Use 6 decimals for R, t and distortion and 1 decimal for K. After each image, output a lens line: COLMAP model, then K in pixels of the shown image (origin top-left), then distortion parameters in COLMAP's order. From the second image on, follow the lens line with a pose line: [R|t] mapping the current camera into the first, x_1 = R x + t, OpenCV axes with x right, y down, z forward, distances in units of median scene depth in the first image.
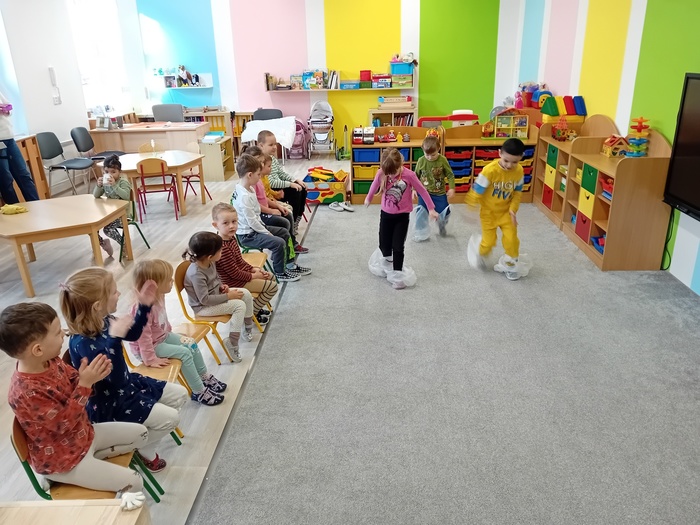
lens RADIAL K [[541.0, 0, 353.1], [0, 541.0, 260.1], [0, 0, 1]] dist [0.073539, -0.145992]
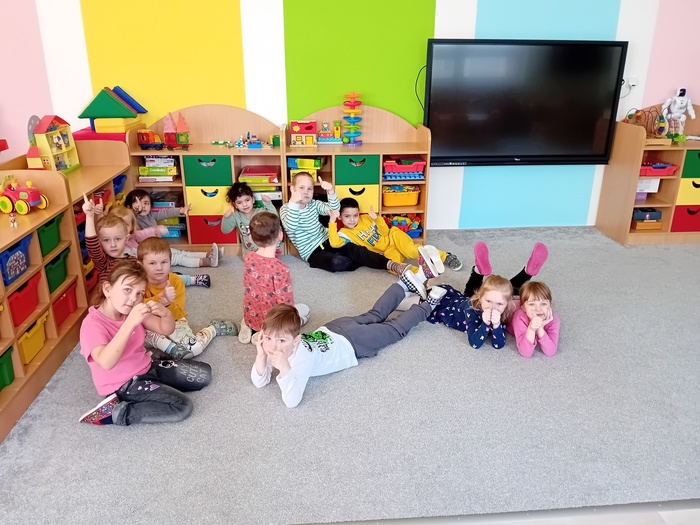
lens RADIAL K [[527.2, 0, 363.9], [0, 527.2, 264.3], [0, 0, 1]] dist [0.128983, -0.229999]
pose [[-0.122369, -0.346781, 0.929929, -0.284110], [0.352853, 0.860555, 0.367342, -0.239546], [-0.927642, 0.373080, 0.017057, 0.768545]]
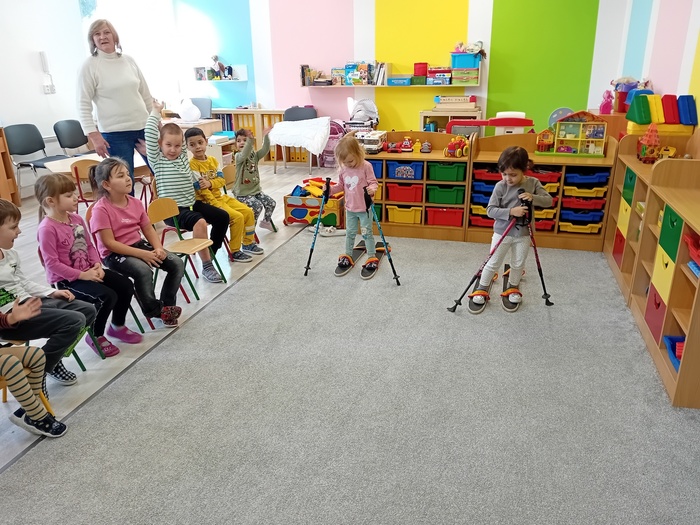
lens RADIAL K [[539.3, 0, 352.3], [0, 539.3, 259.1], [0, 0, 1]] dist [0.080112, -0.170308]
pose [[0.973541, 0.086183, -0.211639, 0.173254], [-0.088623, 0.996063, -0.002053, -0.068041], [0.210629, 0.020755, 0.977346, 0.282175]]
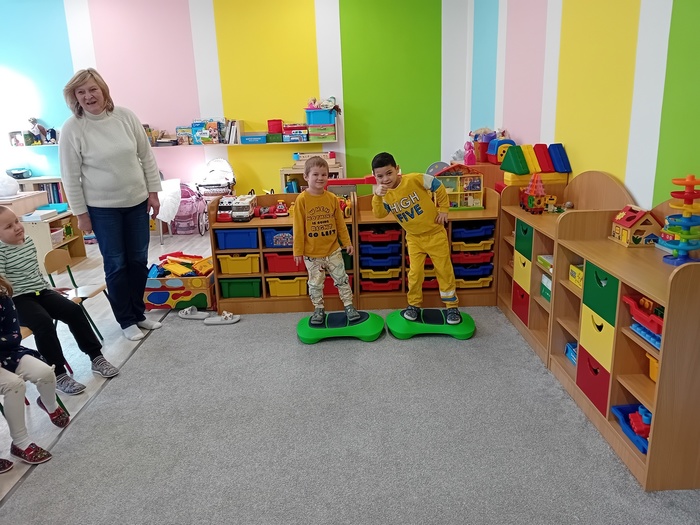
lens RADIAL K [[539.3, 0, 352.3], [0, 539.3, 259.1], [0, 0, 1]] dist [0.080112, -0.170308]
pose [[0.998219, -0.027225, 0.053087, 0.125295], [0.032572, 0.994188, -0.102613, -0.100490], [-0.049985, 0.104160, 0.993304, 0.364655]]
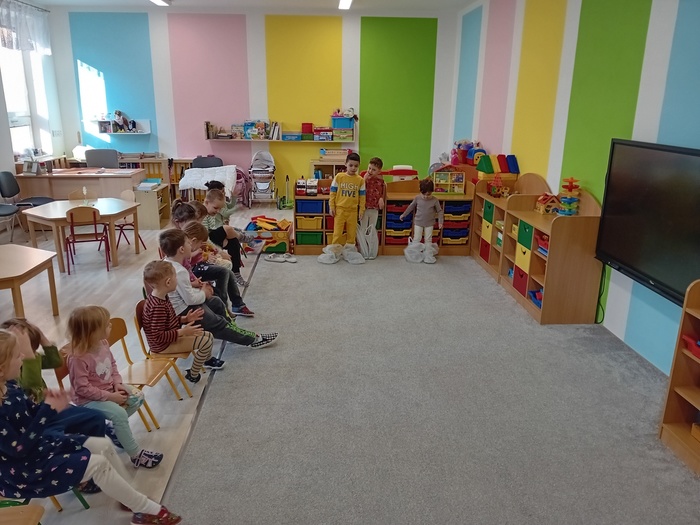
lens RADIAL K [[541.0, 0, 353.1], [0, 541.0, 260.1], [0, 0, 1]] dist [0.073539, -0.145992]
pose [[0.993488, 0.006914, 0.113730, -0.008077], [0.002708, 0.996443, -0.084230, -0.010898], [-0.113908, 0.083990, 0.989935, 0.010772]]
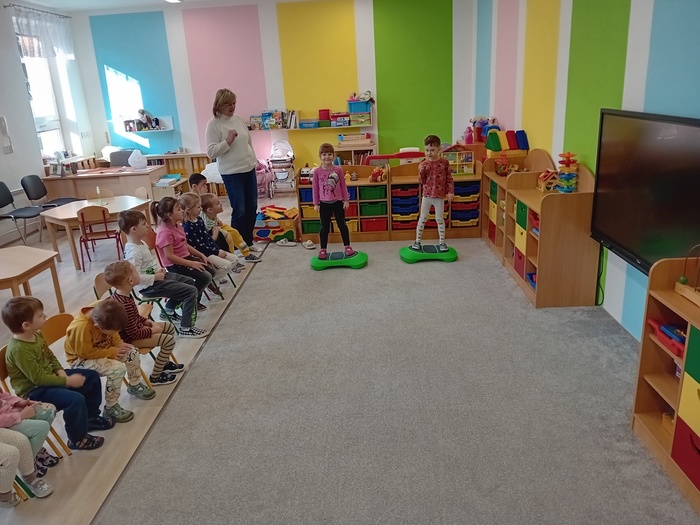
lens RADIAL K [[541.0, 0, 353.1], [0, 541.0, 260.1], [0, 0, 1]] dist [0.073539, -0.145992]
pose [[0.999421, -0.032746, 0.009194, 0.084418], [0.033211, 0.997876, -0.056040, -0.015772], [-0.007340, 0.056313, 0.998386, 0.011167]]
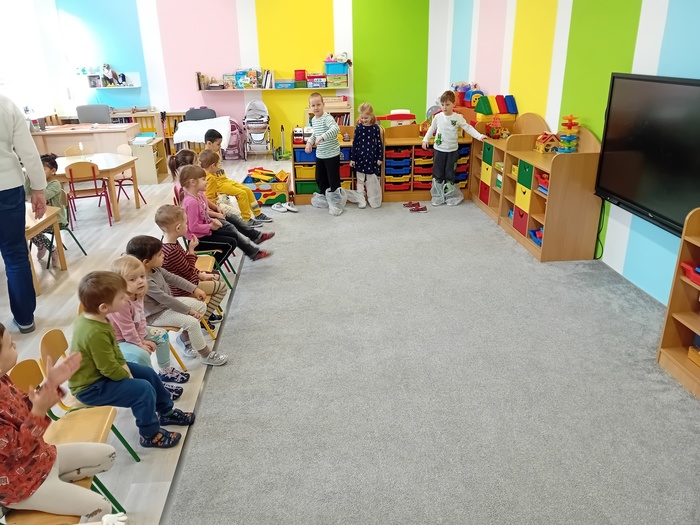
lens RADIAL K [[541.0, 0, 353.1], [0, 541.0, 260.1], [0, 0, 1]] dist [0.073539, -0.145992]
pose [[0.992138, -0.037889, 0.119274, -0.018655], [0.037850, 0.999280, 0.002594, -0.000440], [-0.119286, 0.001941, 0.992858, 0.002502]]
